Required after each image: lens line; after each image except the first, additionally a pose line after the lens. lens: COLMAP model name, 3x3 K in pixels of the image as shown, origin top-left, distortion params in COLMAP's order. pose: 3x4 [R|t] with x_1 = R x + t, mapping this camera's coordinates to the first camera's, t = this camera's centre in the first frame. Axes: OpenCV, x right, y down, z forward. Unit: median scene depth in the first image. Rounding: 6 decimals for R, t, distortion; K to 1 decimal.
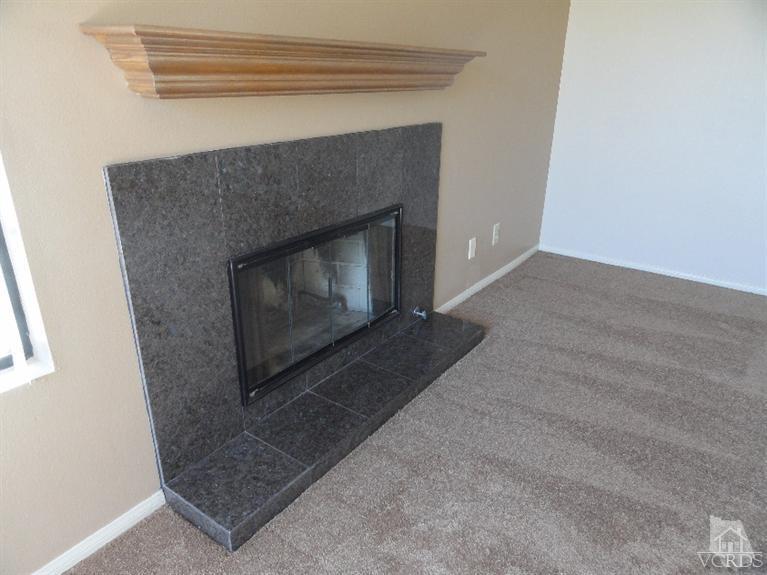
lens RADIAL K [[533.7, 0, 384.2], [0, 533.7, 287.3], [0, 0, 1]] dist [-0.000906, -0.003172]
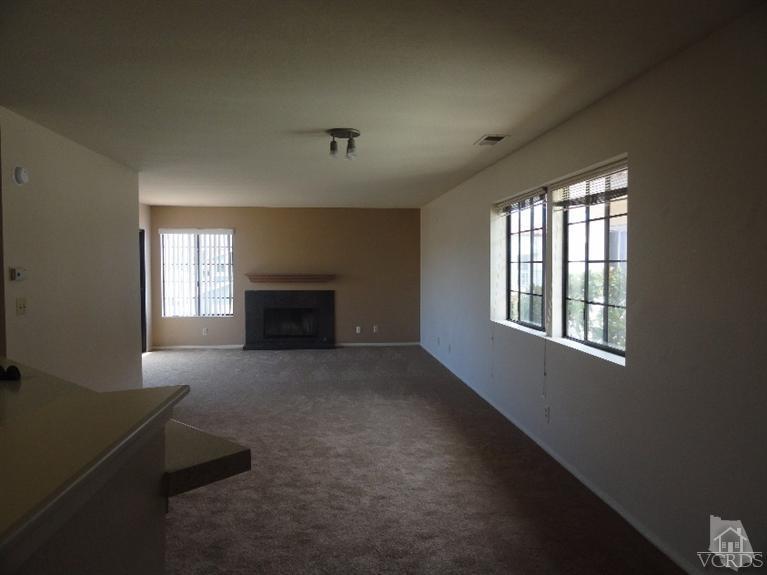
lens RADIAL K [[533.7, 0, 385.9], [0, 533.7, 285.1], [0, 0, 1]] dist [-0.000906, -0.003172]
pose [[0.665910, 0.011415, -0.745944, 4.068052], [-0.277410, 0.931974, -0.233385, 0.565708], [0.692536, 0.362346, 0.623778, -1.463975]]
